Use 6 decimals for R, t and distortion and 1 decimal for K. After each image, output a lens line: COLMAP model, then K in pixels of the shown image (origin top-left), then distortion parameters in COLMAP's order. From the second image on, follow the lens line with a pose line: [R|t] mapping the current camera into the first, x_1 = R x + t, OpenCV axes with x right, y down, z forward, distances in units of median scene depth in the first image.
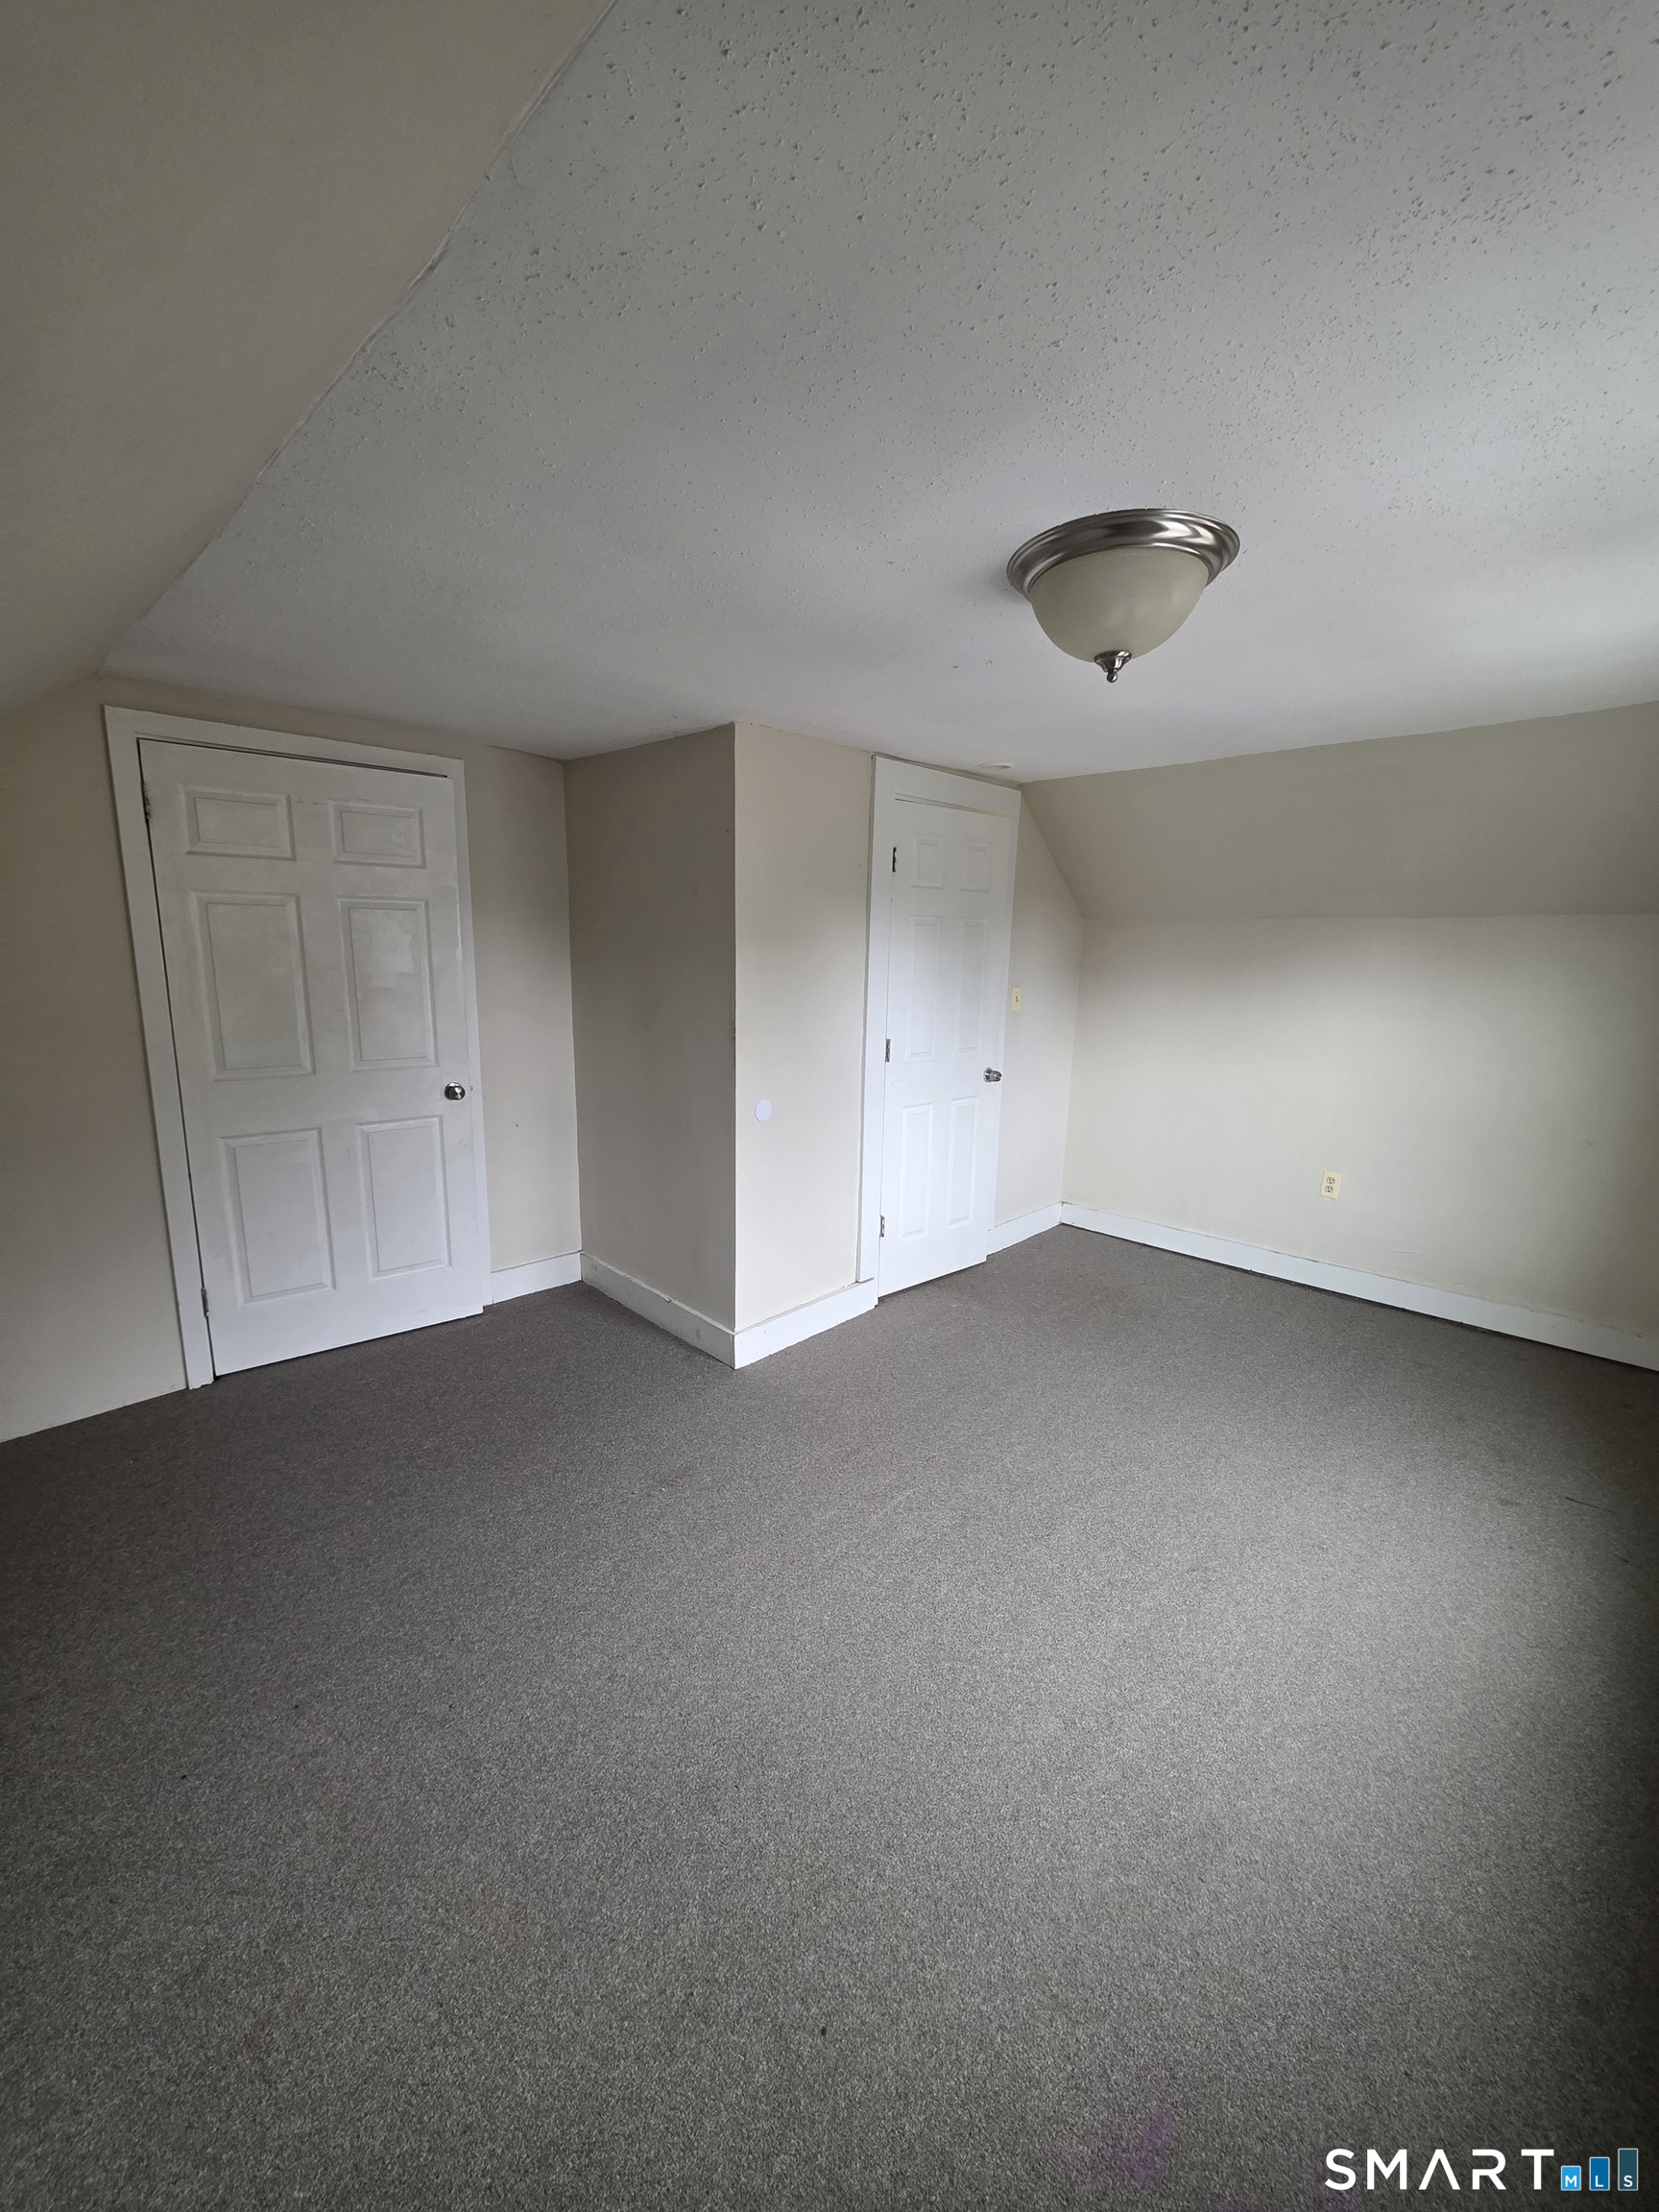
lens RADIAL K [[883.0, 0, 831.7], [0, 883.0, 1107.0], [0, 0, 1]] dist [-0.001376, 0.000003]
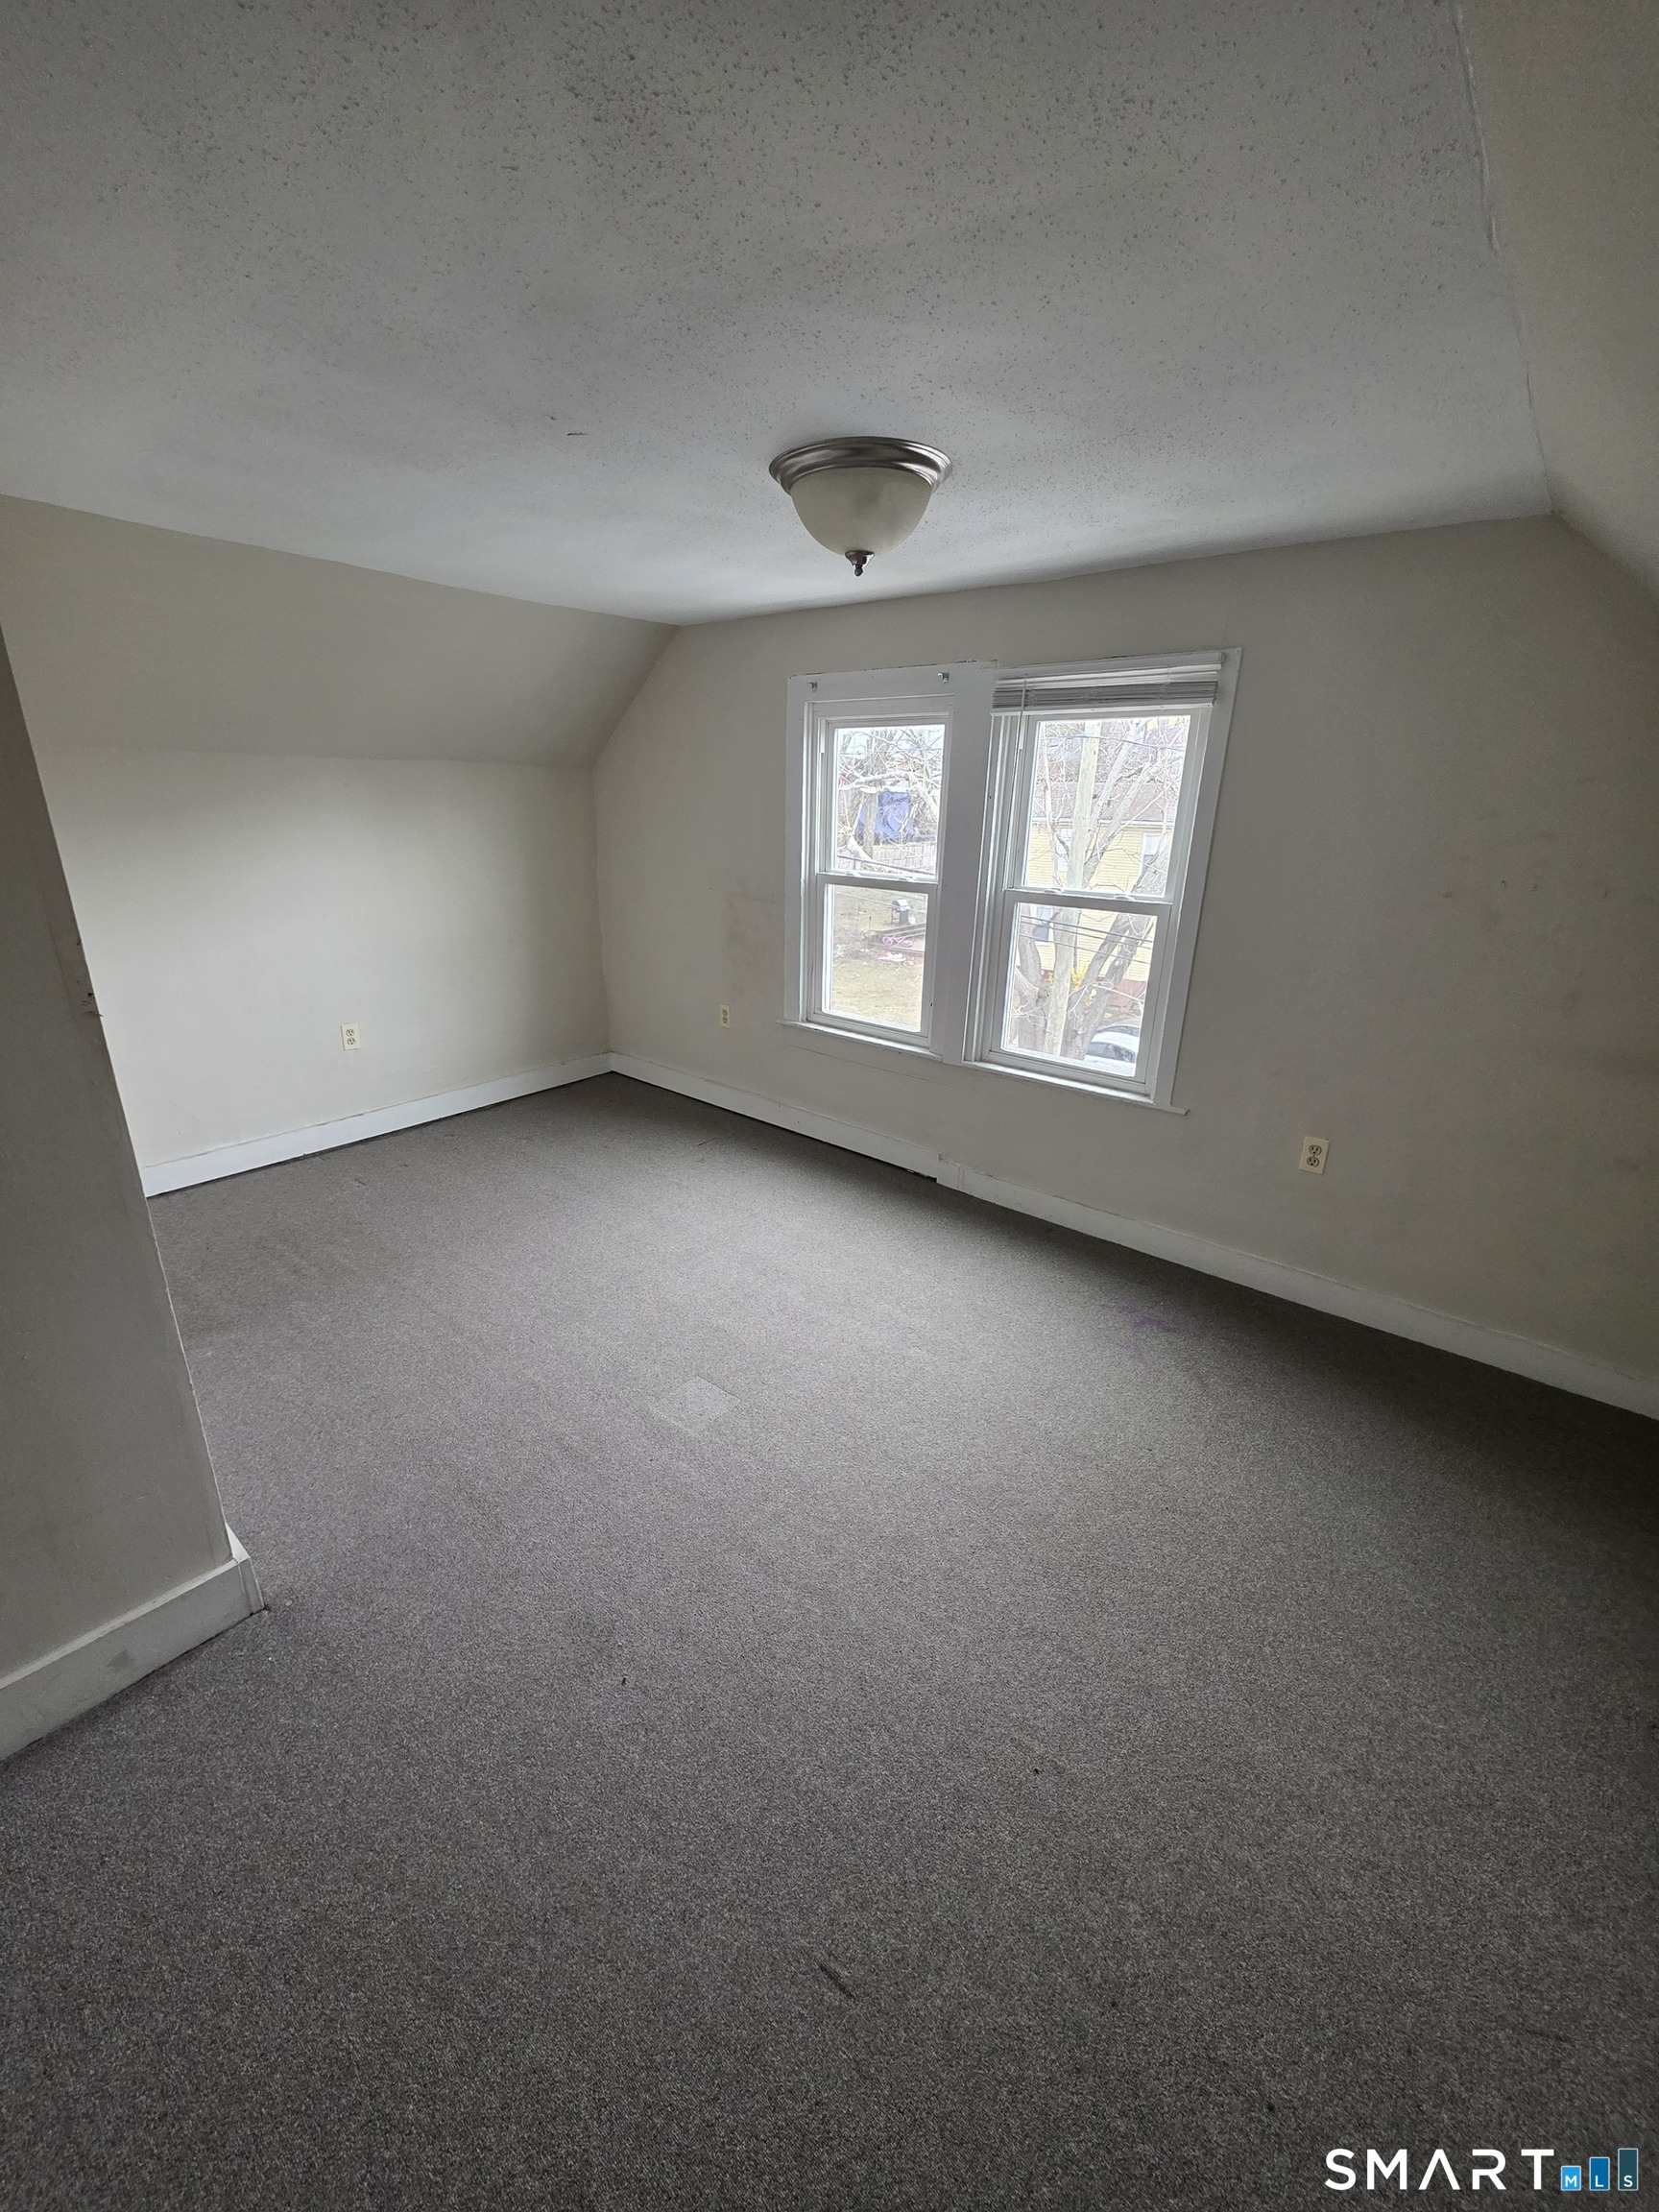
lens RADIAL K [[883.0, 0, 832.0], [0, 883.0, 1105.9], [0, 0, 1]] dist [-0.001376, 0.000003]
pose [[-0.081524, -0.341197, 0.936450, -0.467296], [0.166529, 0.921706, 0.350322, -0.104709], [-0.982661, 0.184506, -0.018322, 0.520209]]
